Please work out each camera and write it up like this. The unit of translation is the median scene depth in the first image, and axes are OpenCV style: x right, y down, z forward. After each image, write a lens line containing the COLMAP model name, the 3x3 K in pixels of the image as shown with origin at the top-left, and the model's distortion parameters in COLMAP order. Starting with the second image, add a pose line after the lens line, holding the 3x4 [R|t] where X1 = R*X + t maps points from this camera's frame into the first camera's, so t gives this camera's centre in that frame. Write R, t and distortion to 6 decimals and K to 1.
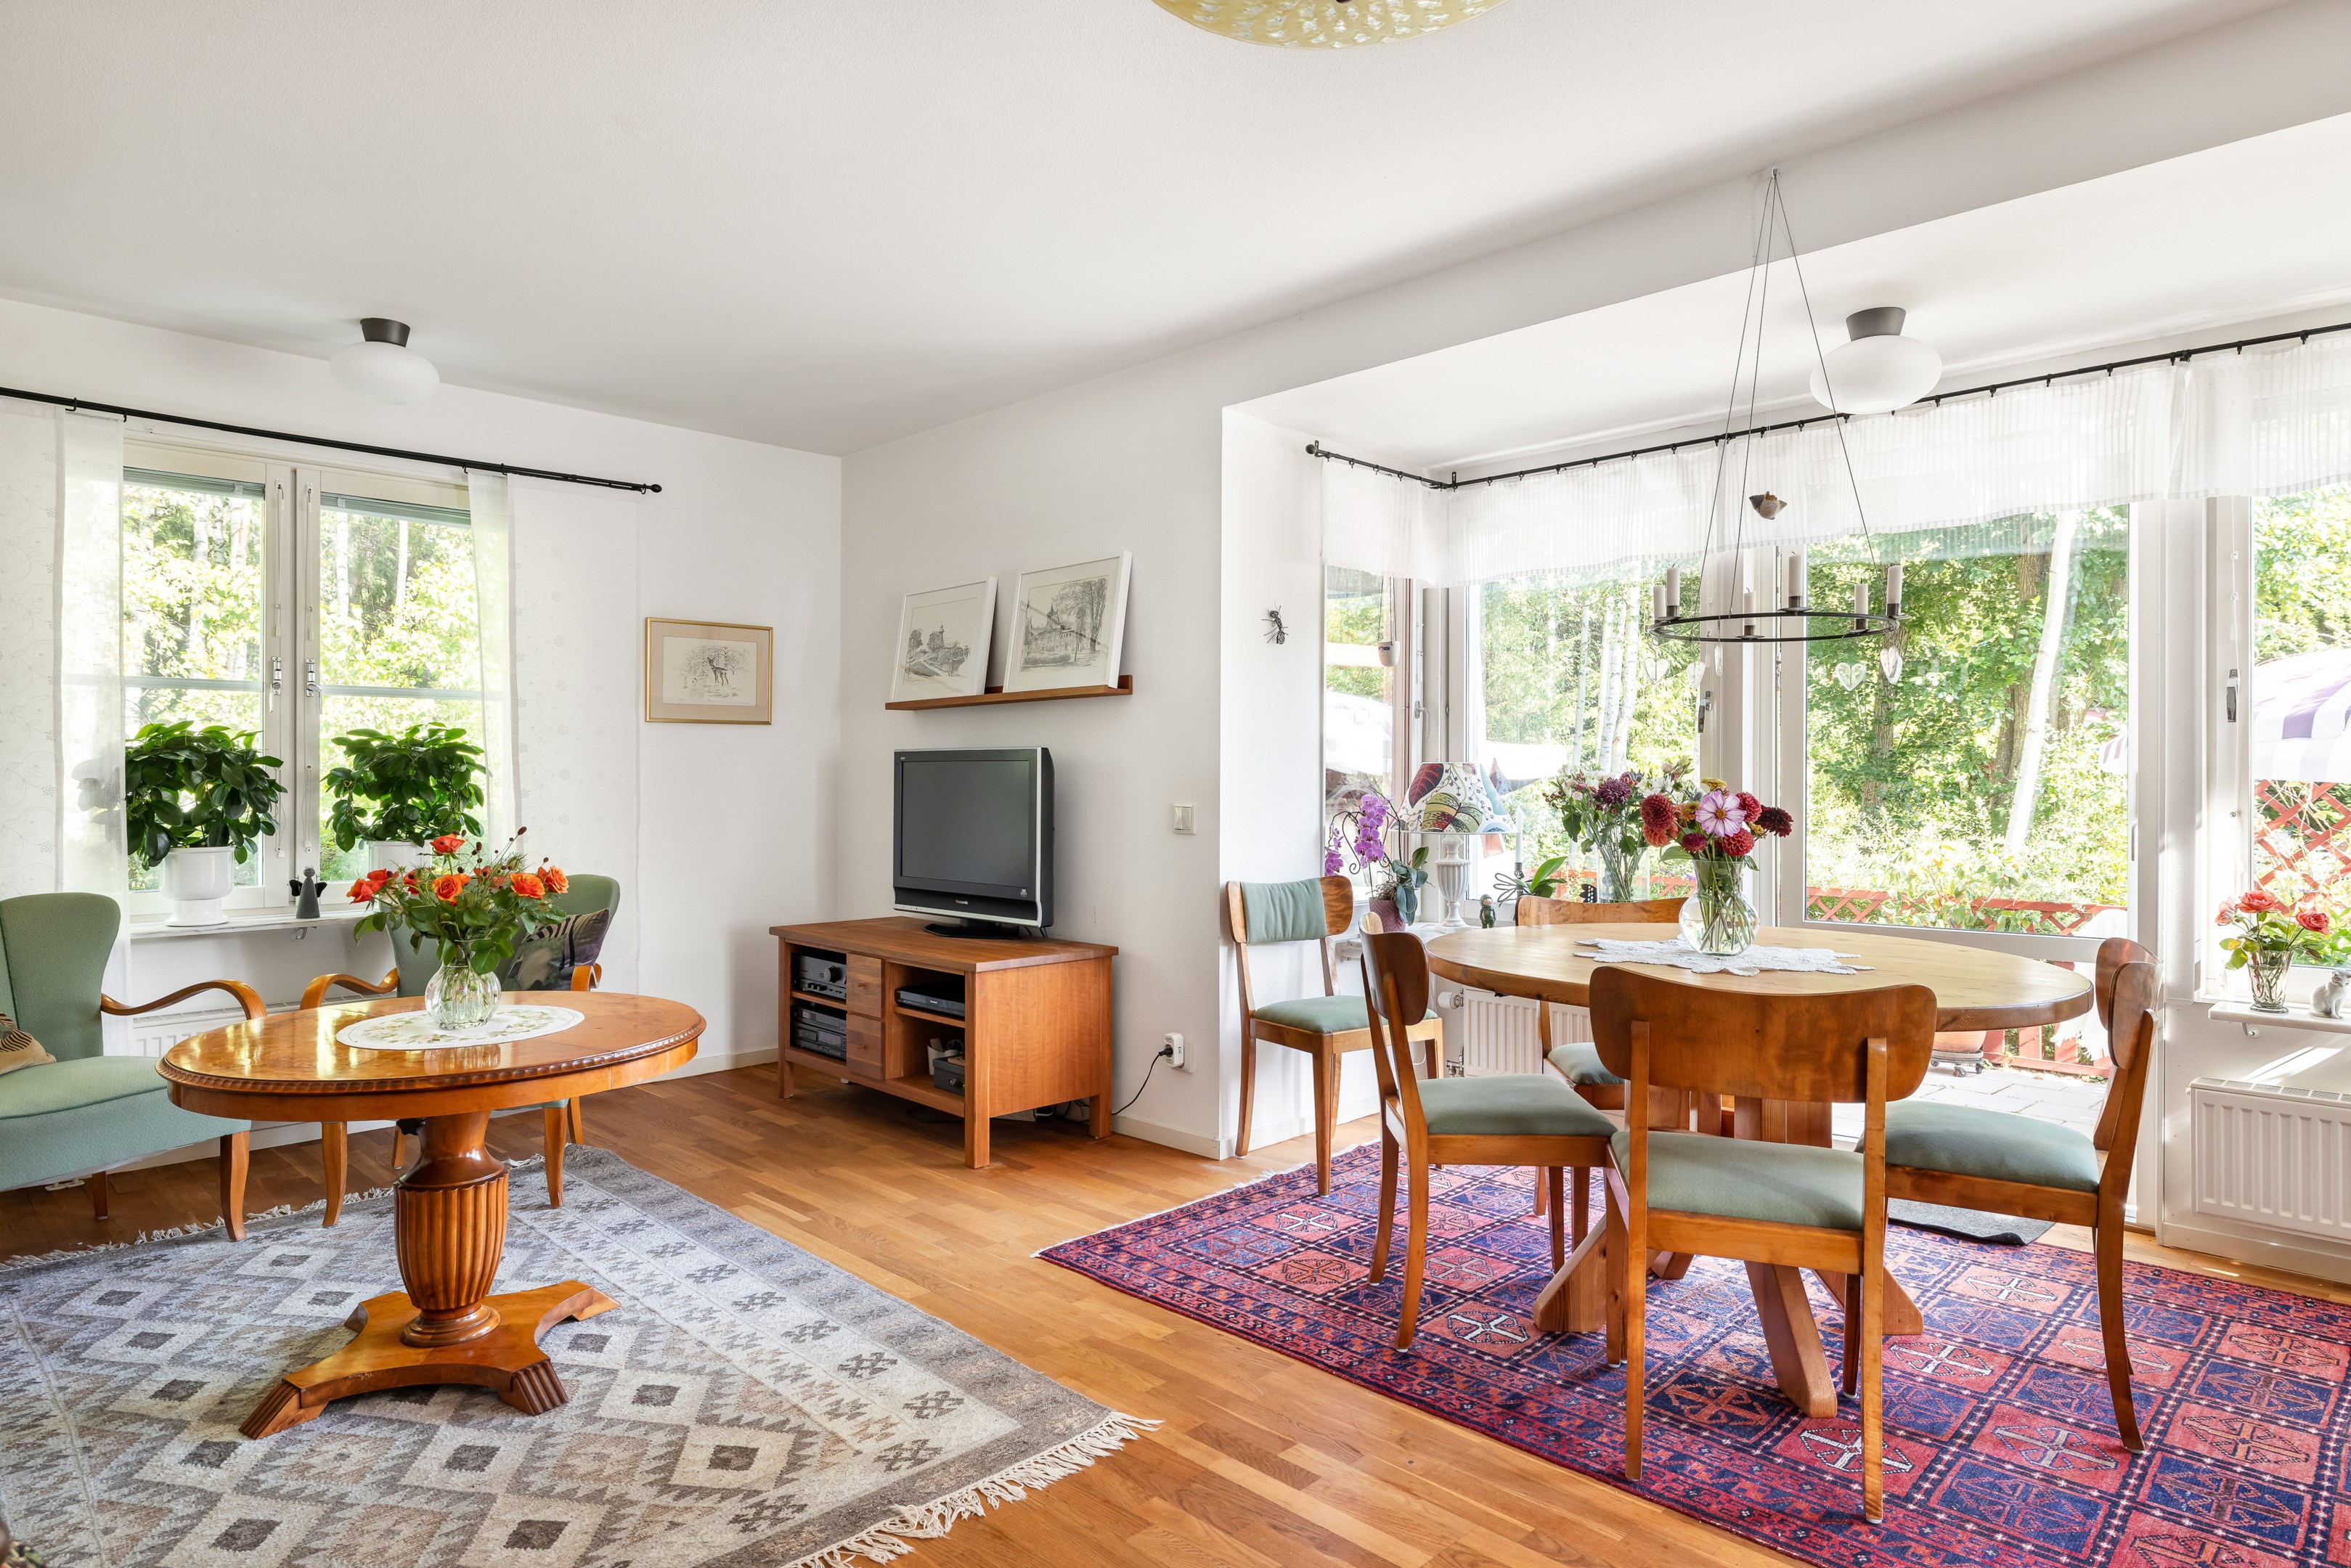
lens RADIAL K [[1349.4, 0, 1180.9], [0, 1349.4, 772.7], [0, 0, 1]] dist [0.001785, 0.000798]
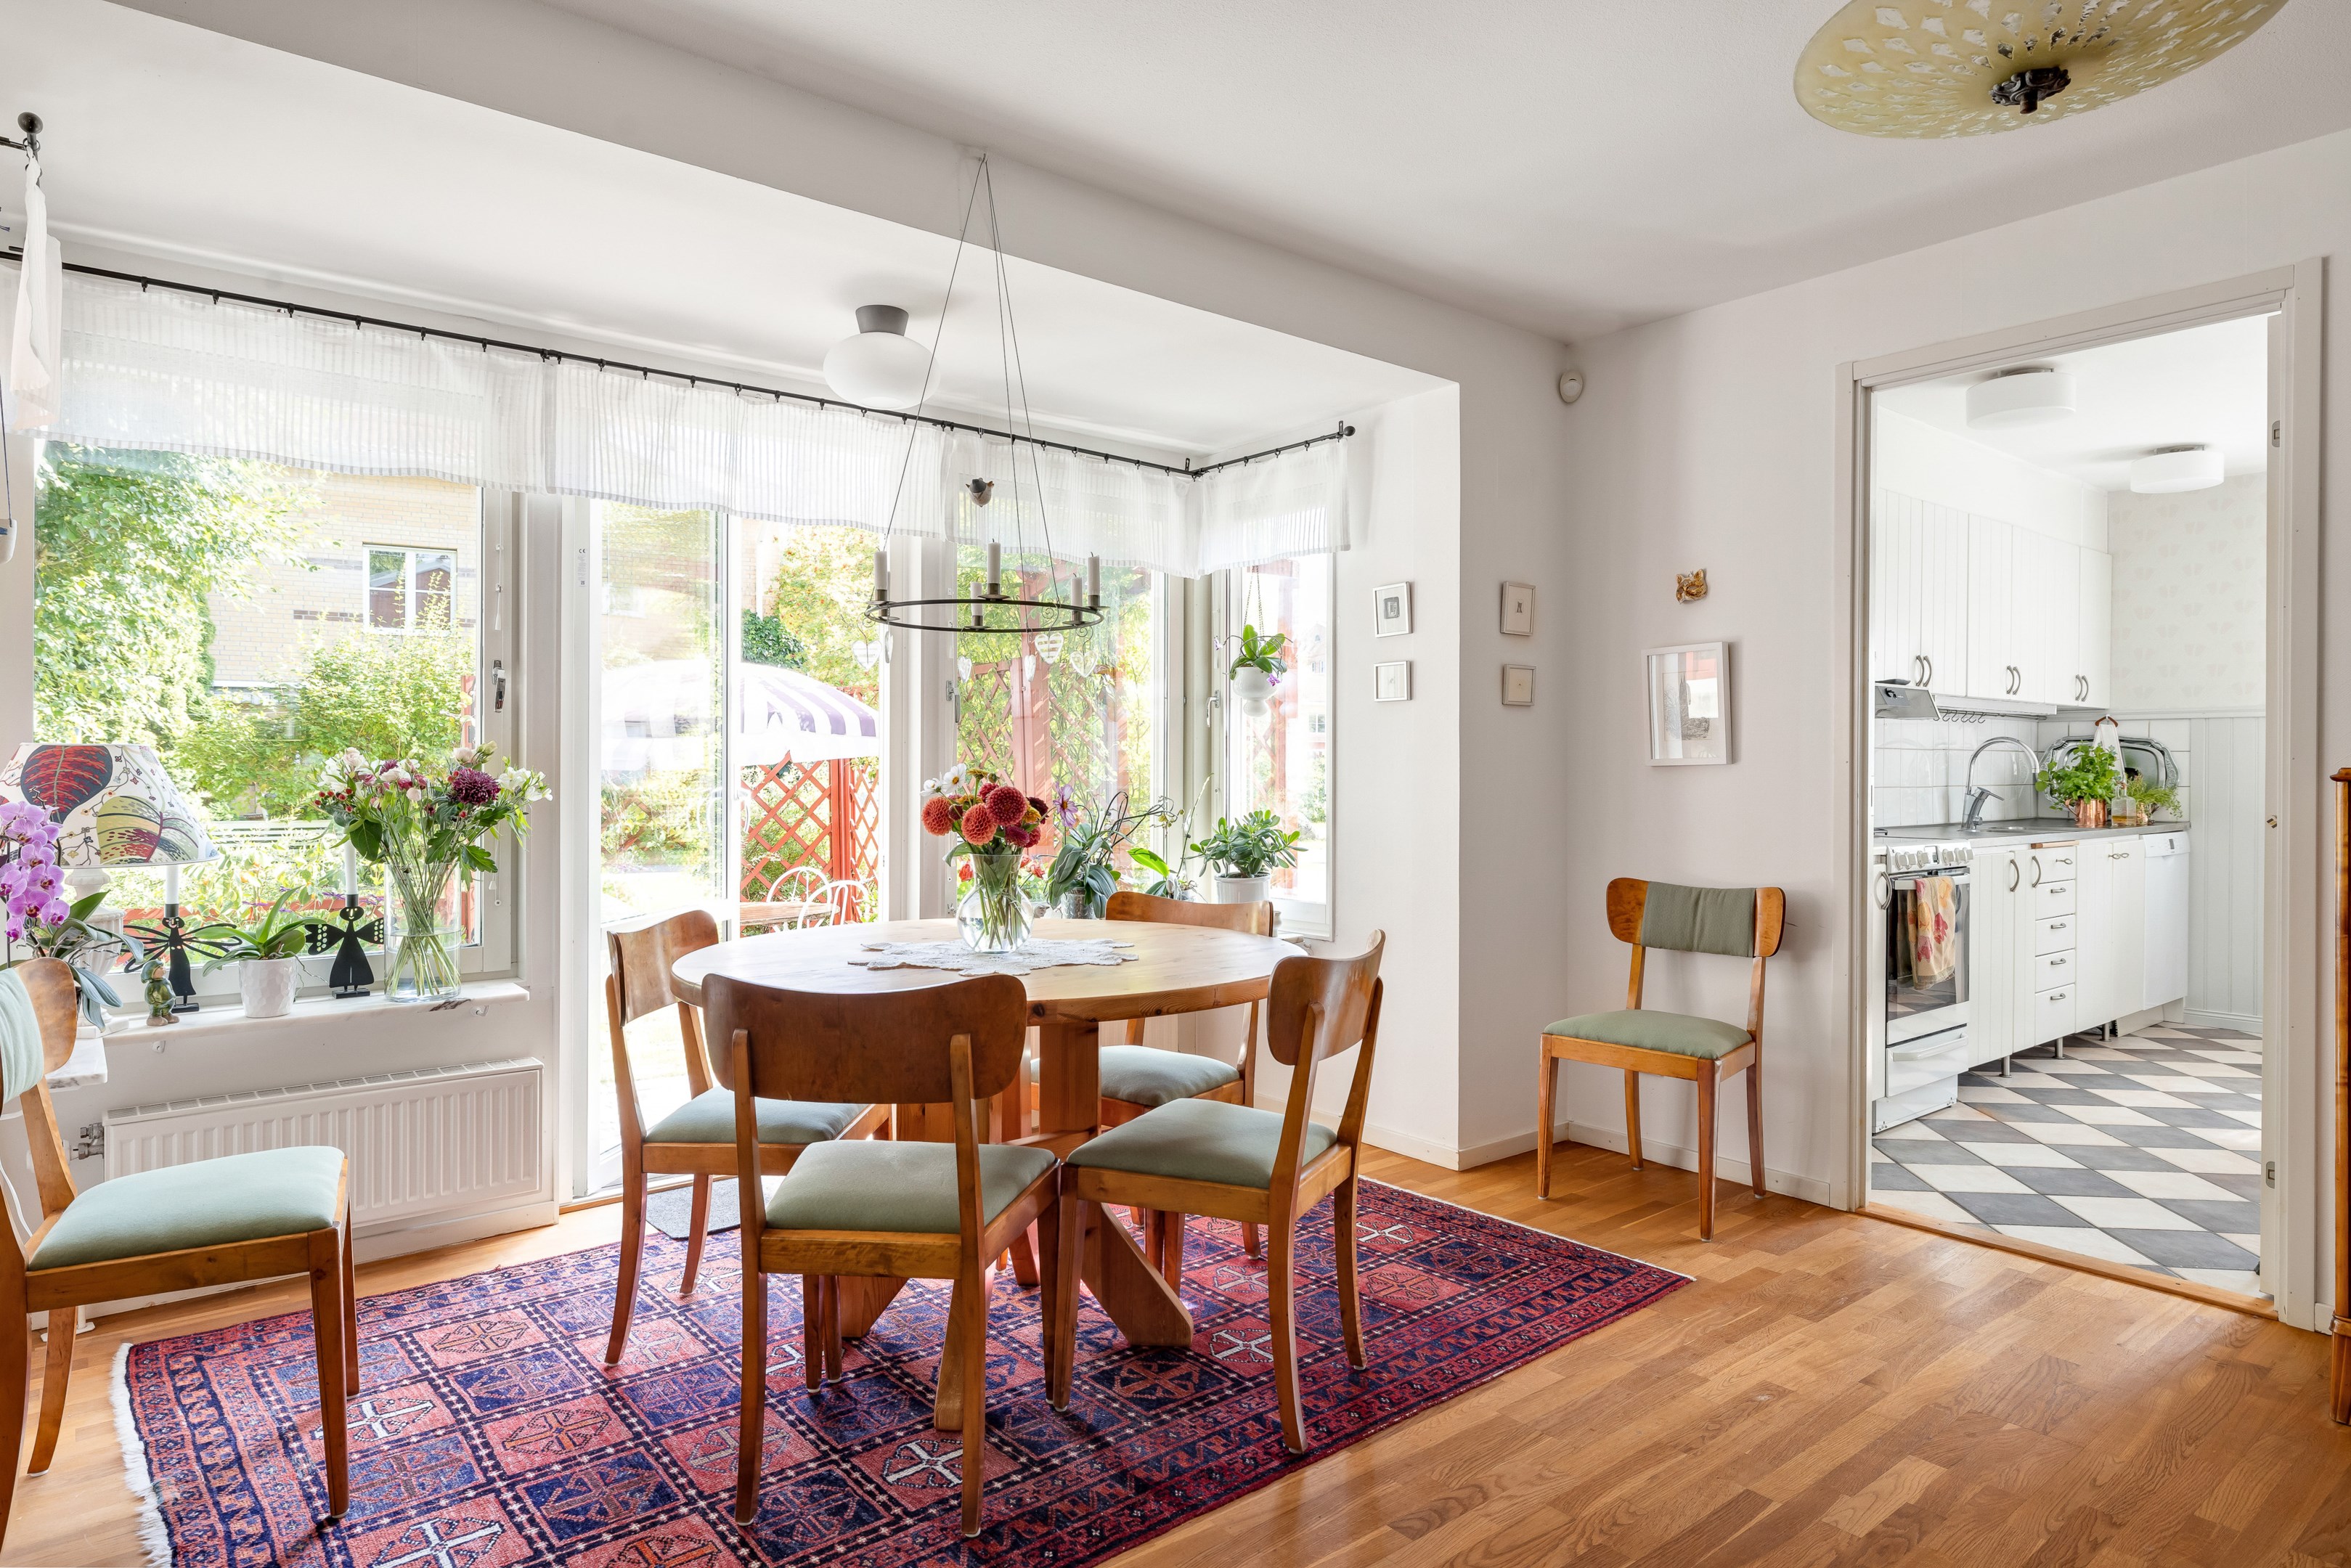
lens RADIAL K [[1344.9, 0, 1169.5], [0, 1344.9, 761.8], [0, 0, 1]] dist [0.004422, 0.000772]
pose [[0.105320, -0.000414, 0.994438, -0.484527], [-0.000924, 0.999999, 0.000514, -0.000969], [-0.994438, -0.000973, 0.105319, 0.692993]]
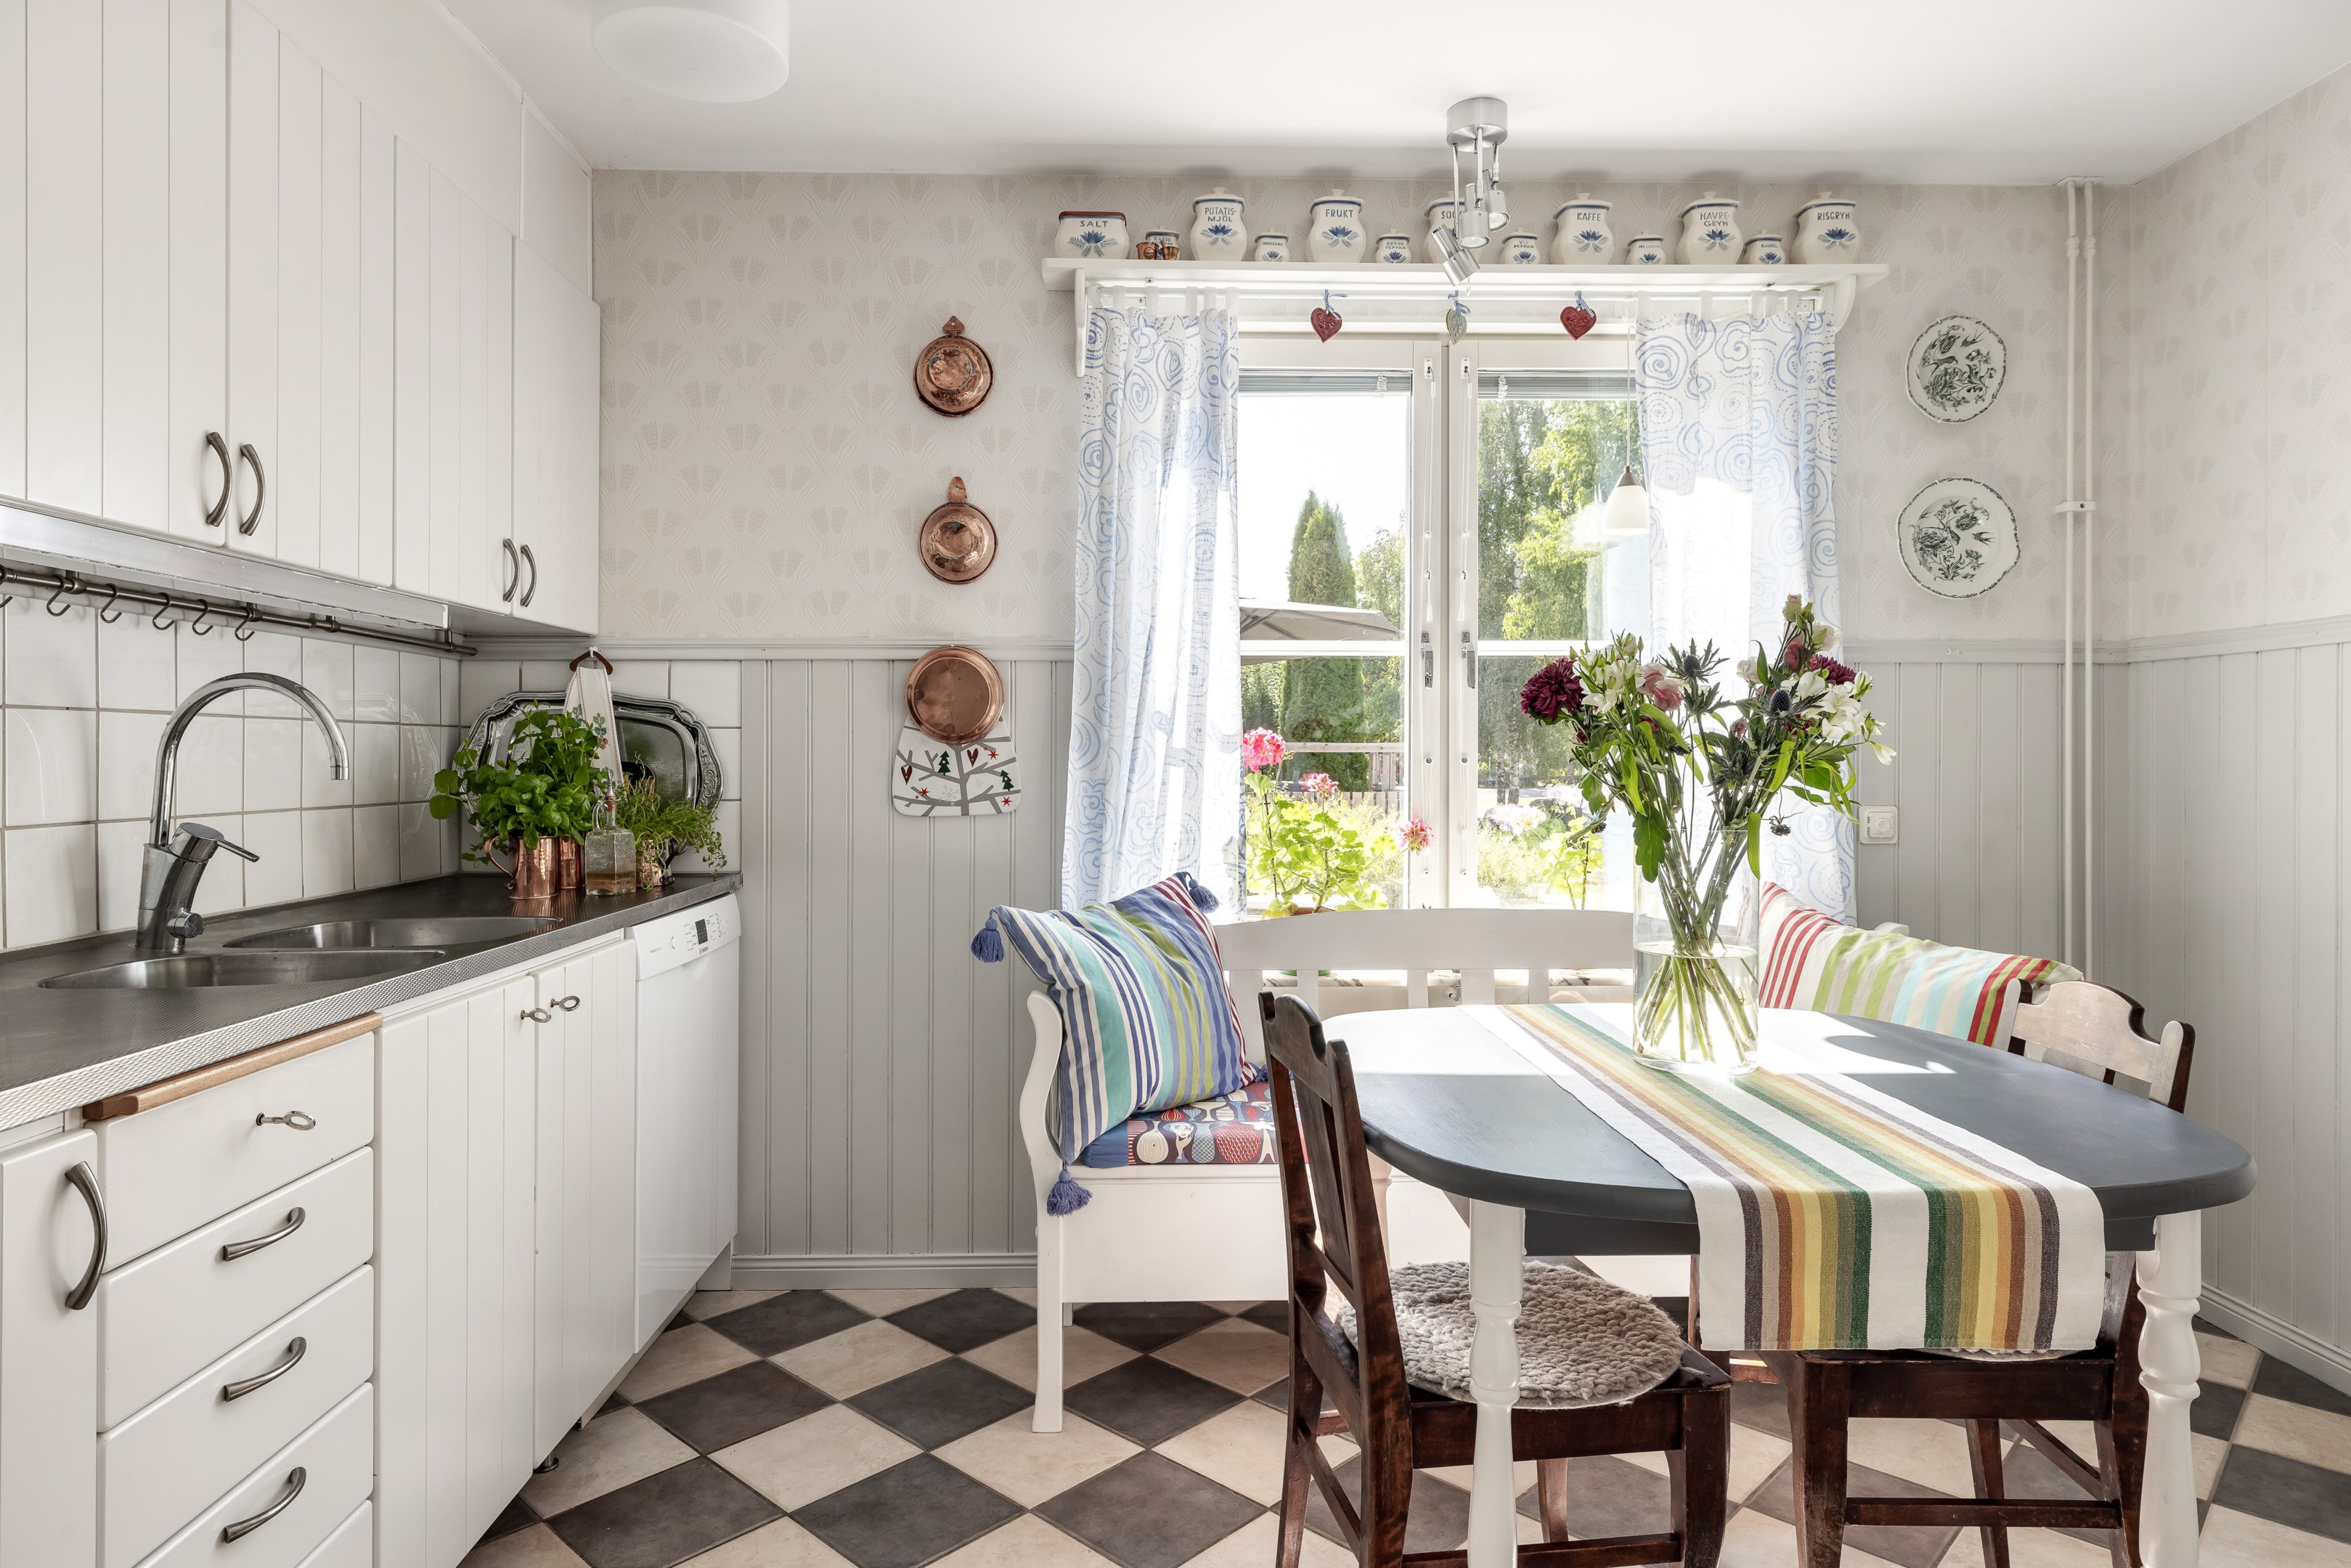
lens RADIAL K [[1344.9, 0, 1169.5], [0, 1344.9, 761.8], [0, 0, 1]] dist [0.004422, 0.000772]
pose [[-0.726523, -0.007142, 0.687105, 0.763693], [-0.003025, 0.999970, 0.007195, -0.000515], [-0.687136, 0.003149, -0.726522, -0.102816]]
